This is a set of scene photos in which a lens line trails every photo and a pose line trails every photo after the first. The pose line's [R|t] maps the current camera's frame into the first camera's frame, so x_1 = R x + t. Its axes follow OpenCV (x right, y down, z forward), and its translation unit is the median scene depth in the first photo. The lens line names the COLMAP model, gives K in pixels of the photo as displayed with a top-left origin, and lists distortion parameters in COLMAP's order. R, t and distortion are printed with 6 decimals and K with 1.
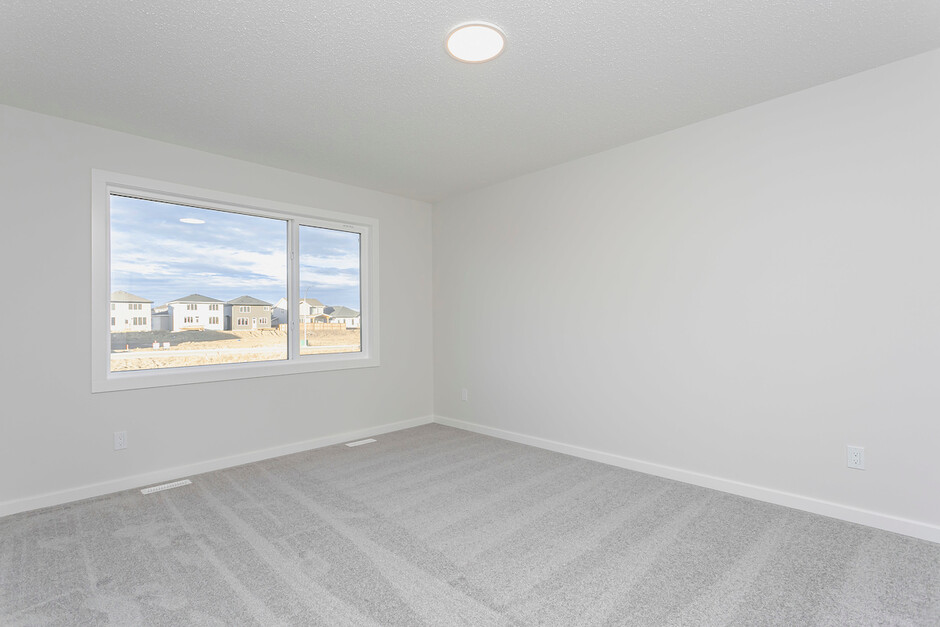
lens RADIAL K [[449.2, 0, 465.6], [0, 449.2, 312.6], [0, 0, 1]] dist [0.003291, 0.001237]
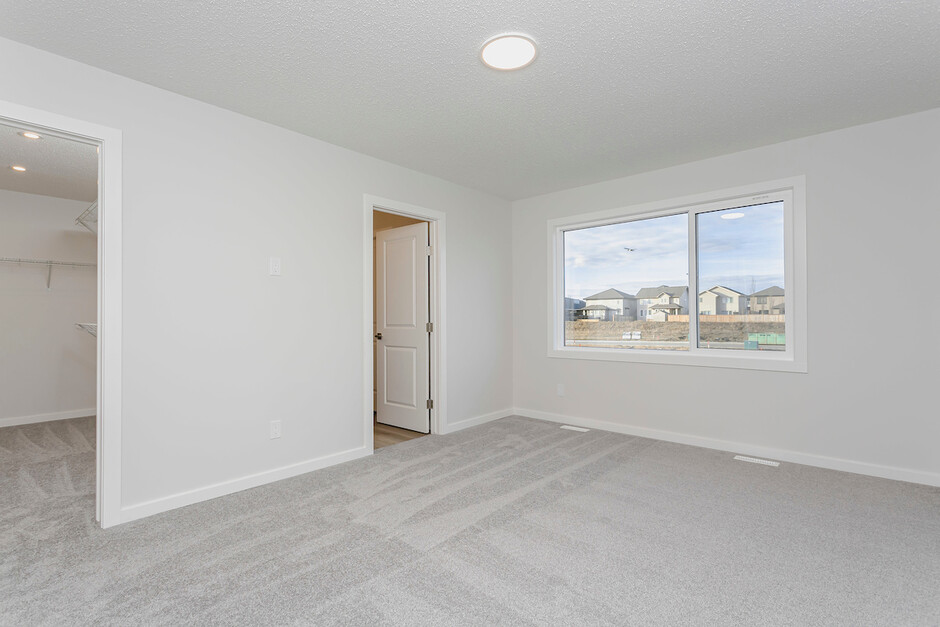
lens RADIAL K [[449.2, 0, 465.6], [0, 449.2, 312.6], [0, 0, 1]] dist [0.003291, 0.001237]
pose [[0.064629, -0.004680, -0.997898, 0.782541], [0.021904, 0.999755, -0.003270, 0.014529], [0.997669, -0.021646, 0.064715, 0.602286]]
